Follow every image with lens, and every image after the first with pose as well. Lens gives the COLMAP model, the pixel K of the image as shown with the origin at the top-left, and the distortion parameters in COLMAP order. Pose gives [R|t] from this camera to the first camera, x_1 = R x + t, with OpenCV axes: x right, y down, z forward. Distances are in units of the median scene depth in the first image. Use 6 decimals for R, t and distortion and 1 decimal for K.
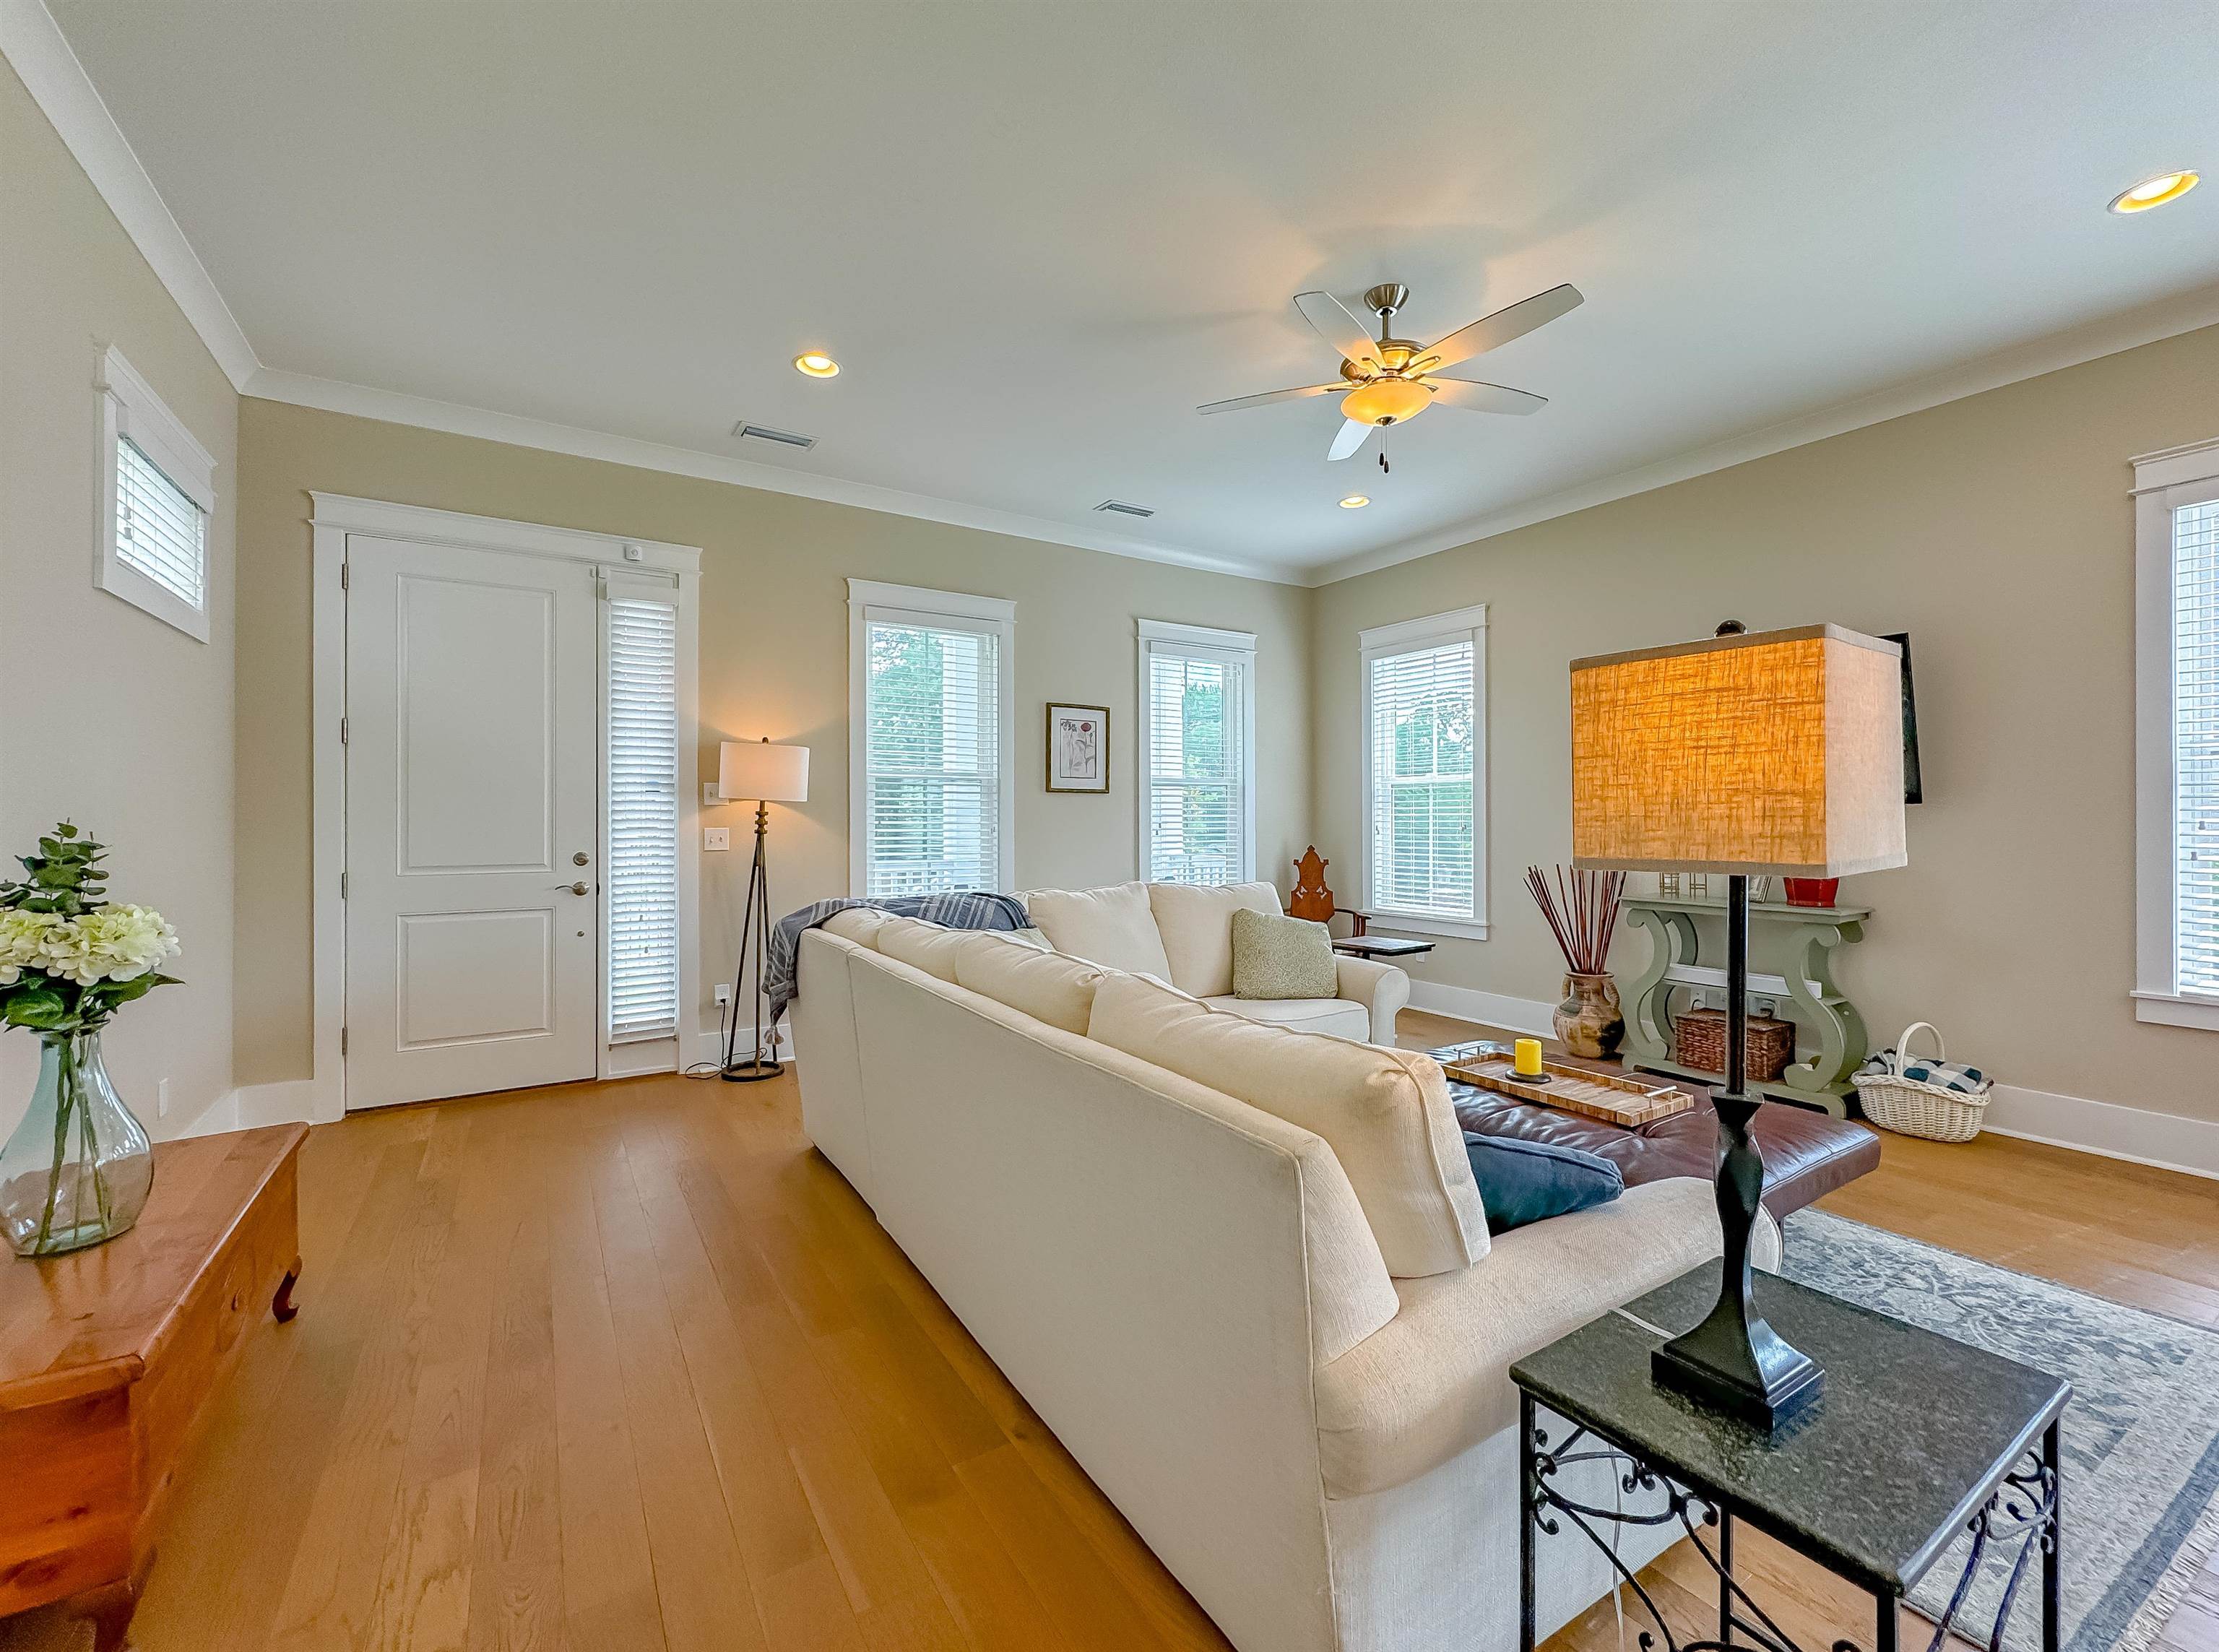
lens RADIAL K [[928.0, 0, 1116.4], [0, 928.0, 818.0], [0, 0, 1]] dist [-0.002831, -0.000173]
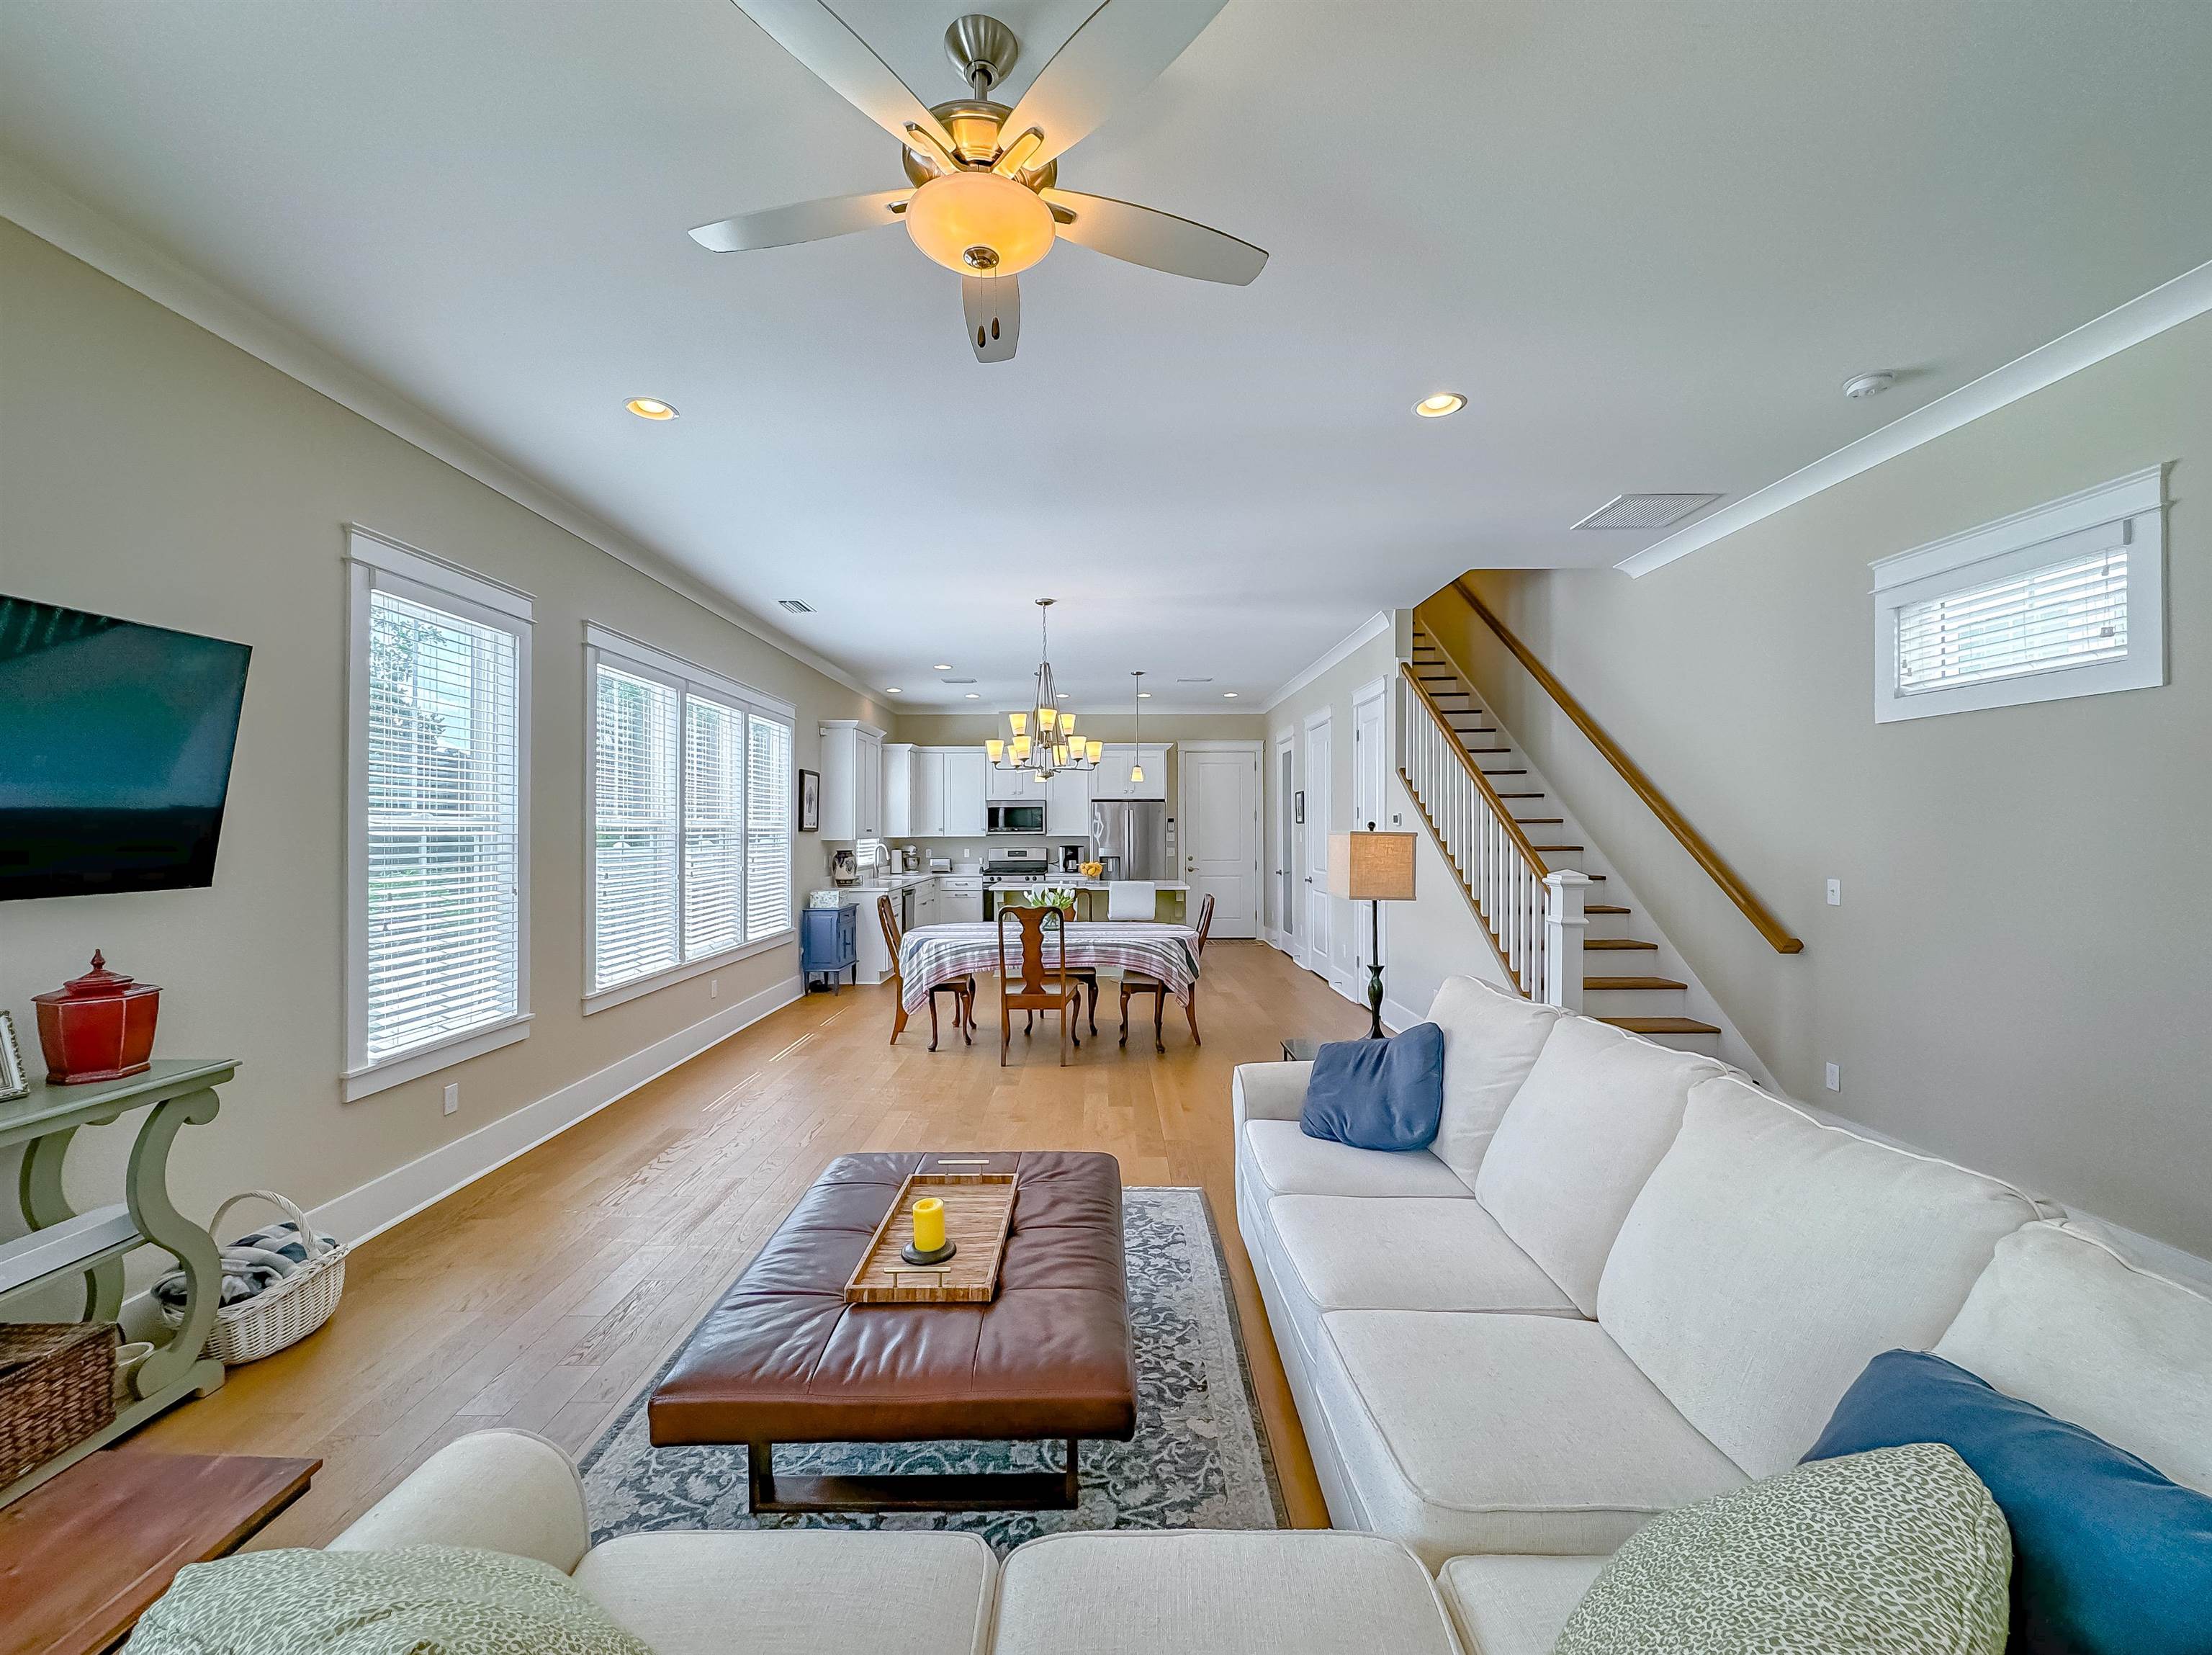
lens RADIAL K [[878.9, 0, 1108.0], [0, 878.9, 827.3], [0, 0, 1]] dist [-0.000999, 0.000231]
pose [[-0.845582, 0.006477, 0.533807, -0.047903], [0.005244, 0.999979, -0.003826, -0.044946], [-0.533820, -0.000436, -0.845598, 0.984372]]
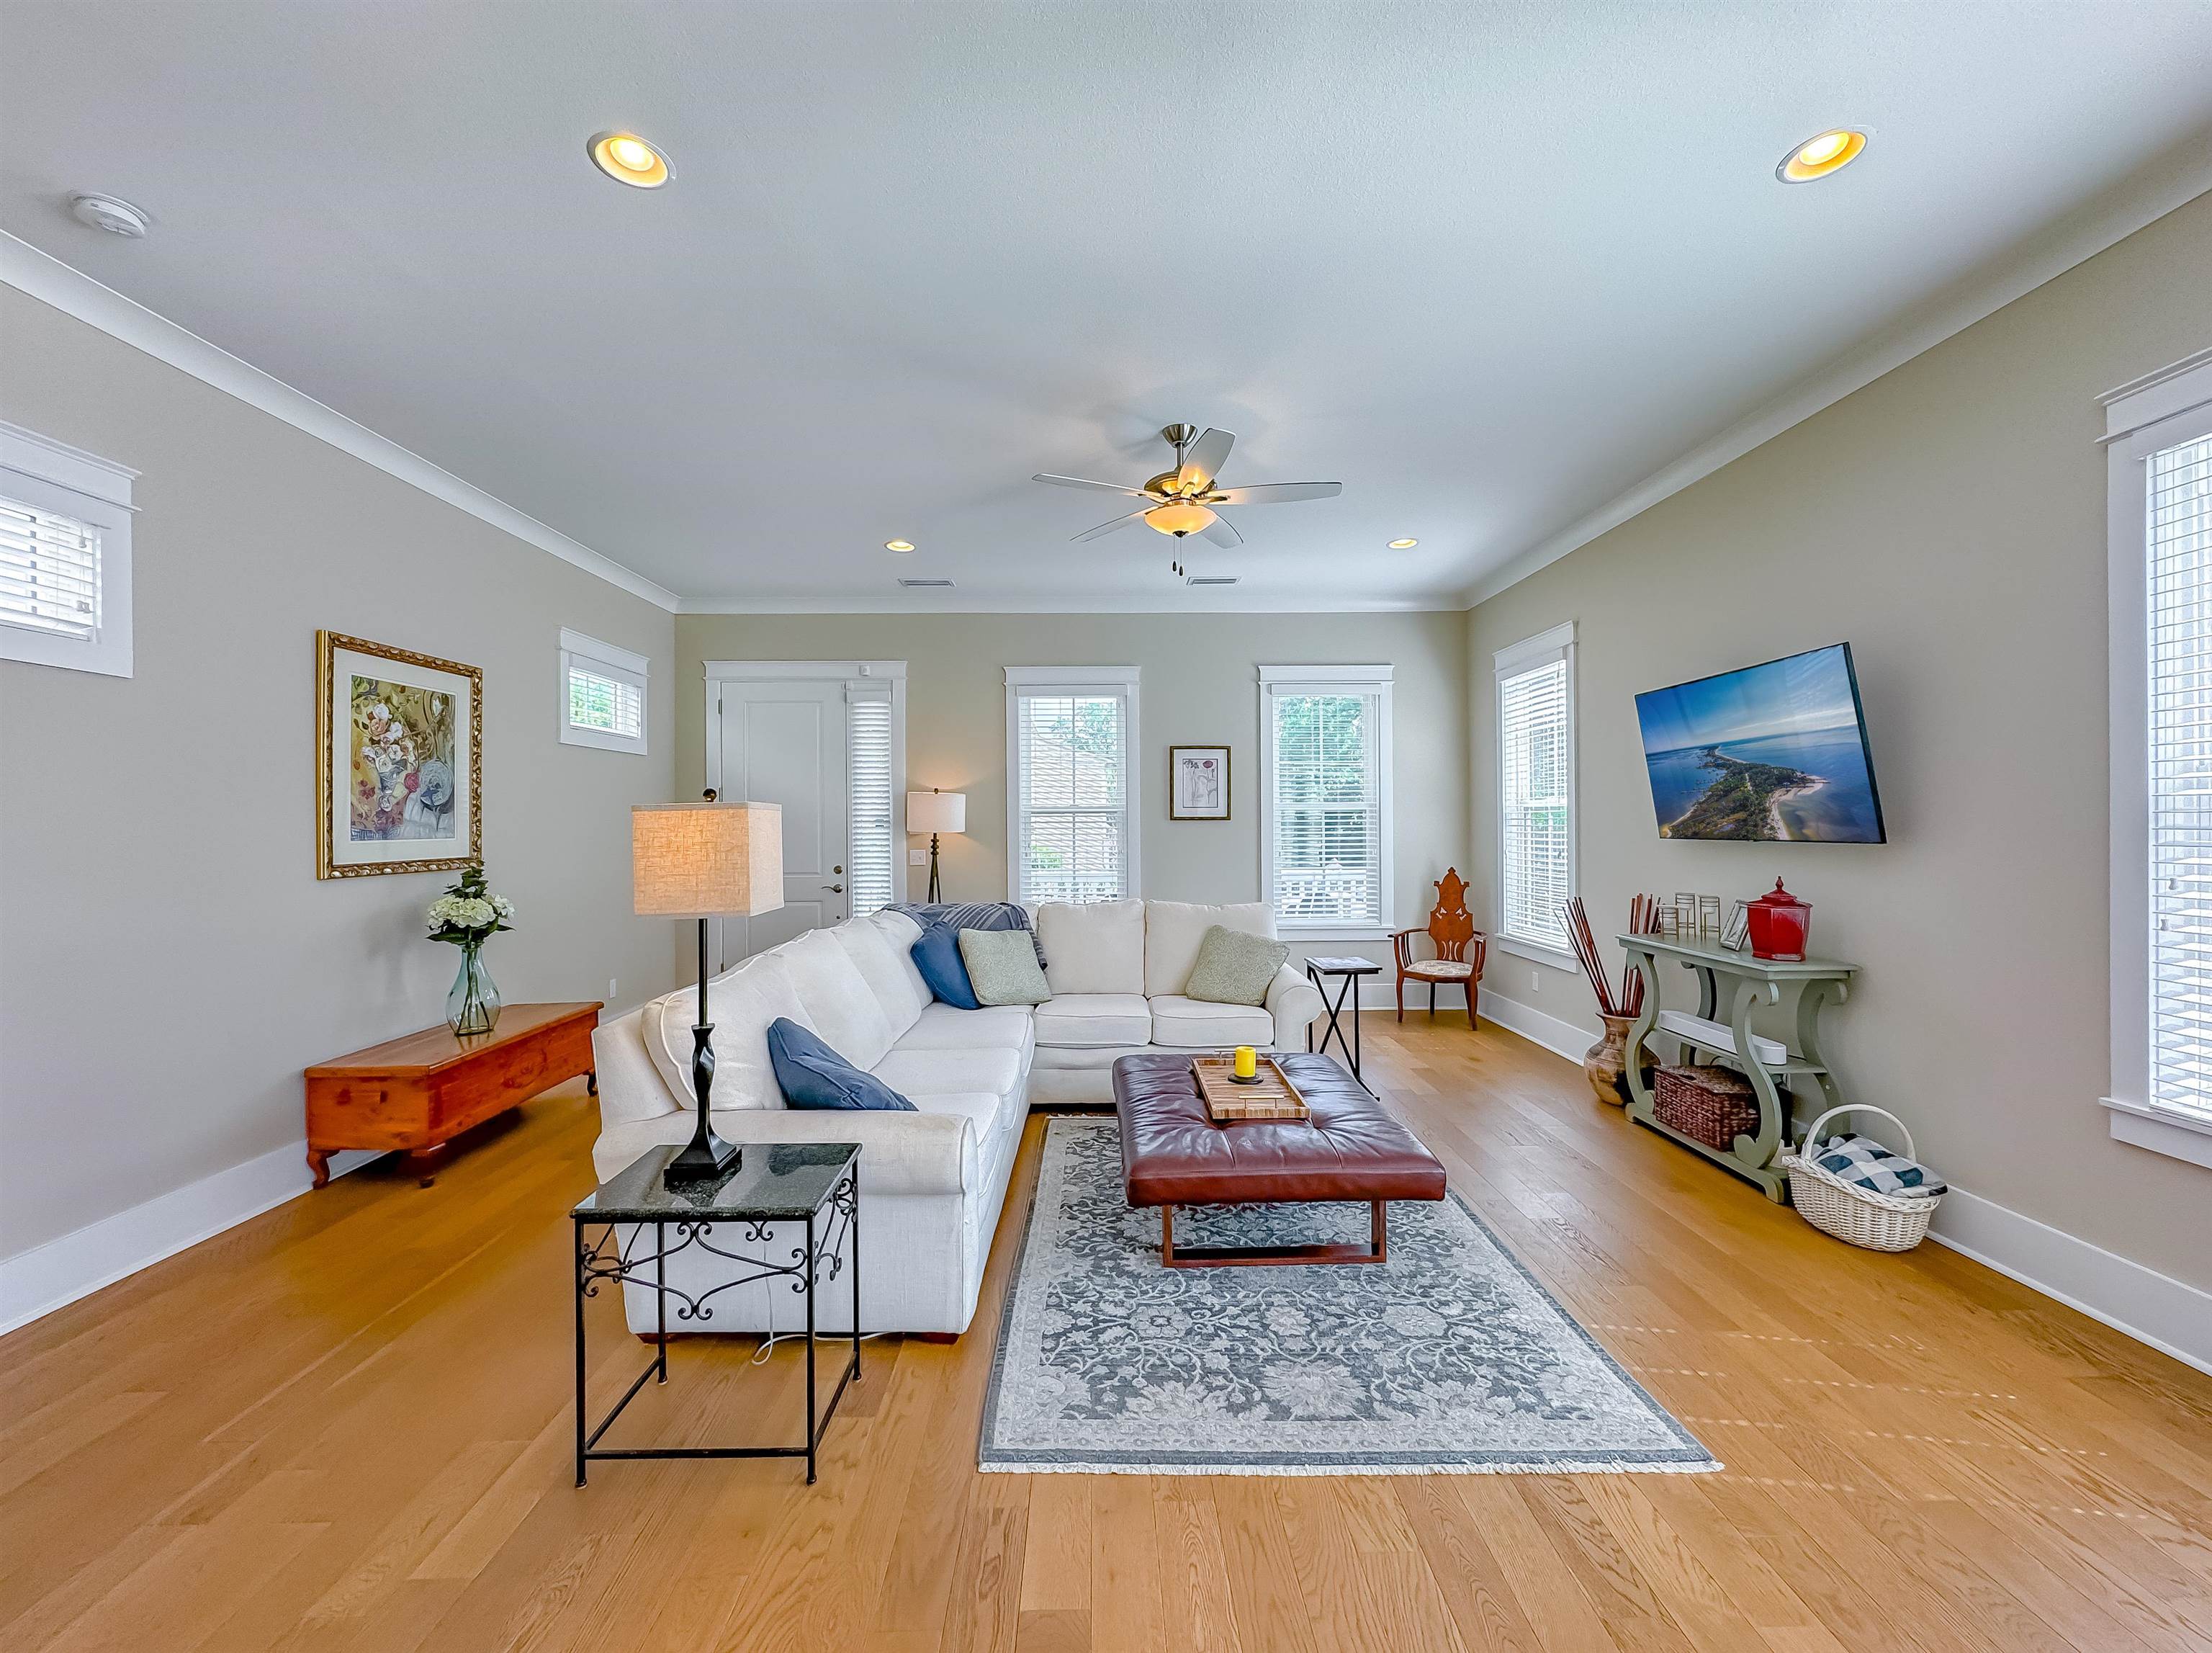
lens RADIAL K [[891.2, 0, 1098.3], [0, 891.2, 823.4], [0, 0, 1]] dist [-0.002199, 0.000253]
pose [[0.845350, -0.003743, -0.534200, 0.573568], [0.006154, 0.999977, 0.002732, -0.033557], [0.534178, -0.005597, 0.845353, -0.042745]]
